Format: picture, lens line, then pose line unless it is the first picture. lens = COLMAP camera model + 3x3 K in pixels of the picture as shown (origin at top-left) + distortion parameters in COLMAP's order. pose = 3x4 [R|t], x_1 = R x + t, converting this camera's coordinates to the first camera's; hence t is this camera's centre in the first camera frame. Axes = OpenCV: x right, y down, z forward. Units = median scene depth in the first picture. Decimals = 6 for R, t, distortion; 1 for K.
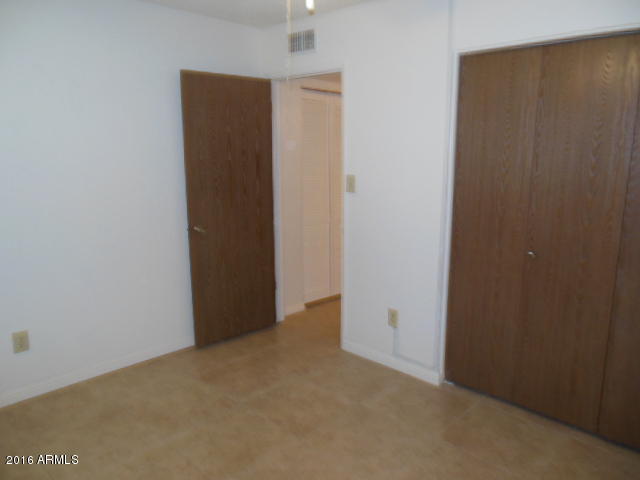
lens RADIAL K [[493.5, 0, 318.6], [0, 493.5, 240.8], [0, 0, 1]] dist [-0.023528, 0.034652]
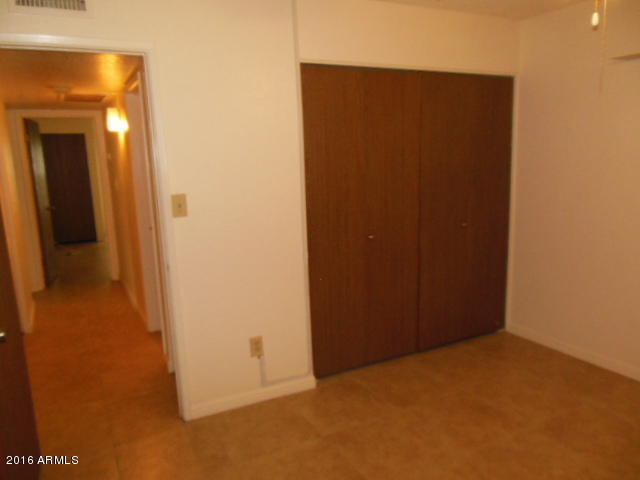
lens RADIAL K [[493.5, 0, 318.8], [0, 493.5, 239.7], [0, 0, 1]] dist [-0.023528, 0.034652]
pose [[0.300627, -0.173302, 0.937864, -0.621884], [0.208000, 0.971596, 0.112861, -0.108889], [-0.930784, 0.161146, 0.328135, 0.577125]]
